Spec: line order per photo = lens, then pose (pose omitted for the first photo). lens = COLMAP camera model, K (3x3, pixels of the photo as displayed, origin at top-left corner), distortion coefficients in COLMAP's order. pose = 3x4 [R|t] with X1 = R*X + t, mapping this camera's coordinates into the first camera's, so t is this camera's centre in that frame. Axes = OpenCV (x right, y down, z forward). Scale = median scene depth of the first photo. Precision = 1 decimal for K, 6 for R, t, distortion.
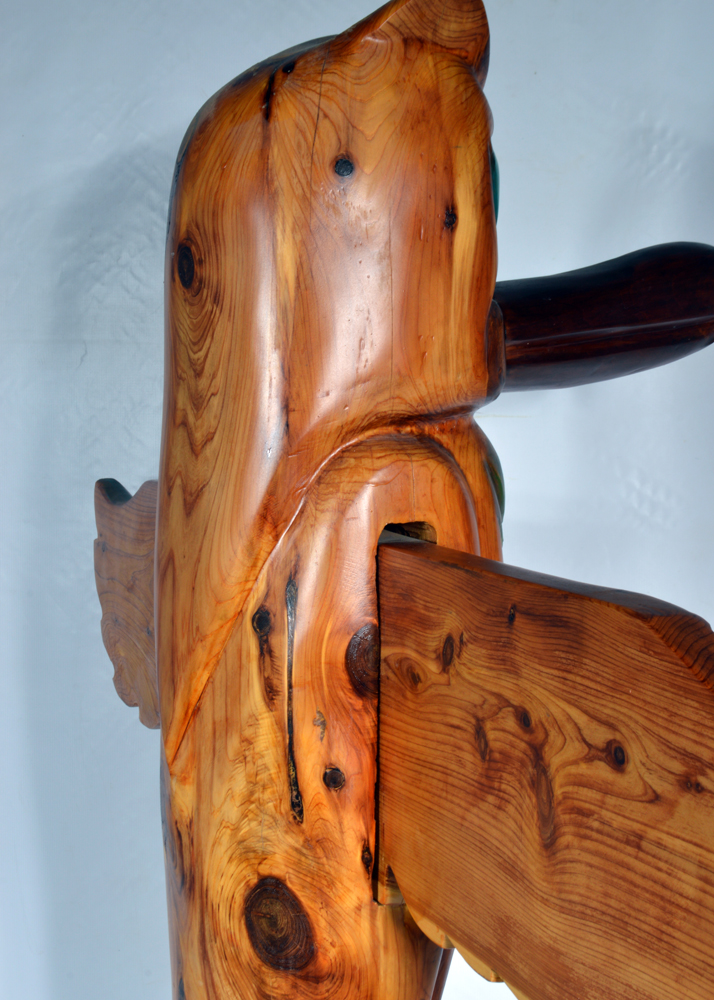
lens RADIAL K [[1794.7, 0, 355.7], [0, 1794.7, 501.1], [0, 0, 1]] dist [0.001007, 0.000000]
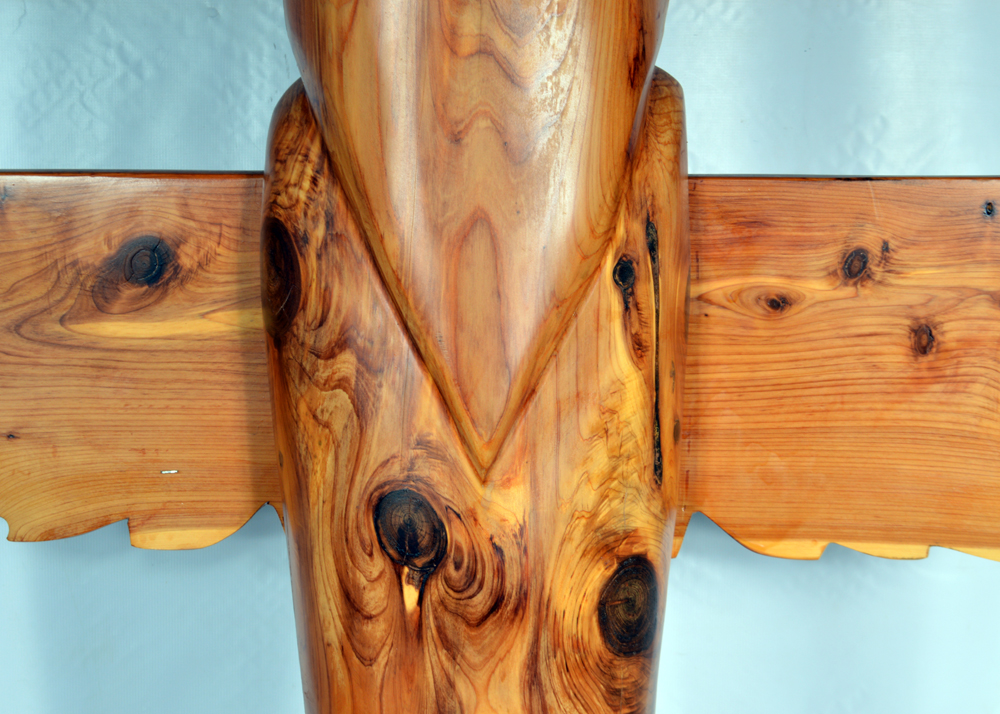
lens RADIAL K [[1887.6, 0, 494.7], [0, 1887.6, 358.5], [0, 0, 1]] dist [-0.026184, 0.000000]
pose [[0.425302, -0.130333, 0.895618, -0.915550], [0.085313, 0.990944, 0.103692, 0.006727], [-0.901022, 0.032308, 0.432570, 0.649499]]
